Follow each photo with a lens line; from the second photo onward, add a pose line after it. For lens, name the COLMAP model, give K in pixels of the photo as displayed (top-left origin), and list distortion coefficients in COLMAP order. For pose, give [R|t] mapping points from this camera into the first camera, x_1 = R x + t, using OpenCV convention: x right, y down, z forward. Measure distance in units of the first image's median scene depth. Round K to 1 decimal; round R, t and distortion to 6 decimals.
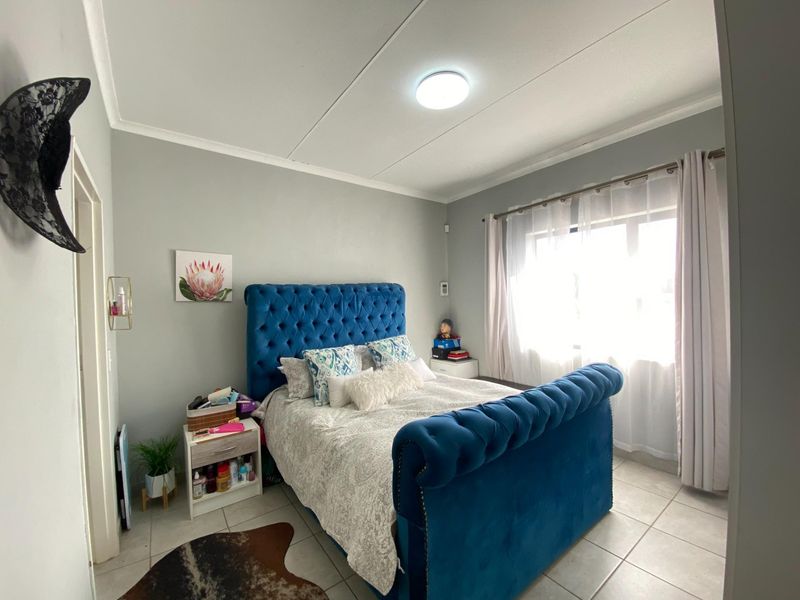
lens RADIAL K [[330.4, 0, 398.5], [0, 330.4, 305.6], [0, 0, 1]] dist [-0.003207, -0.000377]
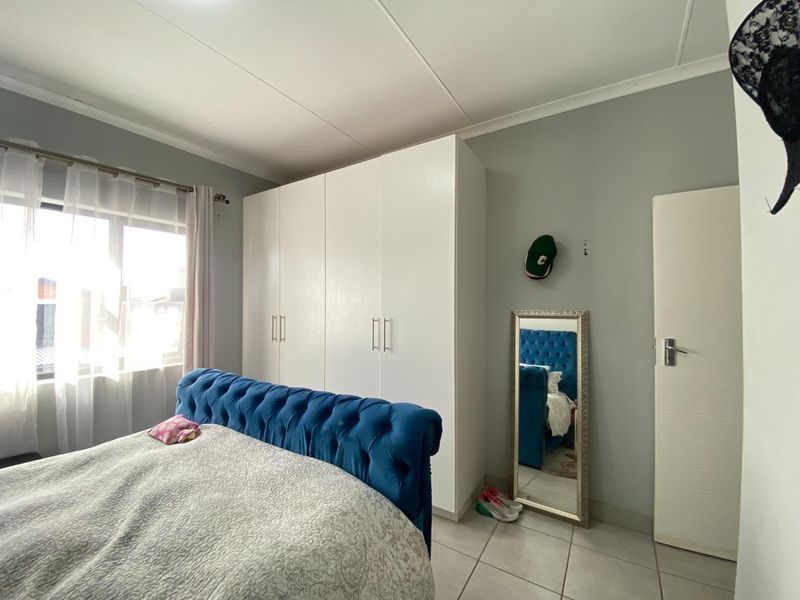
lens RADIAL K [[330.4, 0, 399.1], [0, 330.4, 300.0], [0, 0, 1]] dist [-0.003207, -0.000377]
pose [[-0.335947, 0.032425, 0.941323, -0.382571], [0.016299, 0.999458, -0.028611, -0.000108], [-0.941740, 0.005731, -0.336293, 0.575625]]
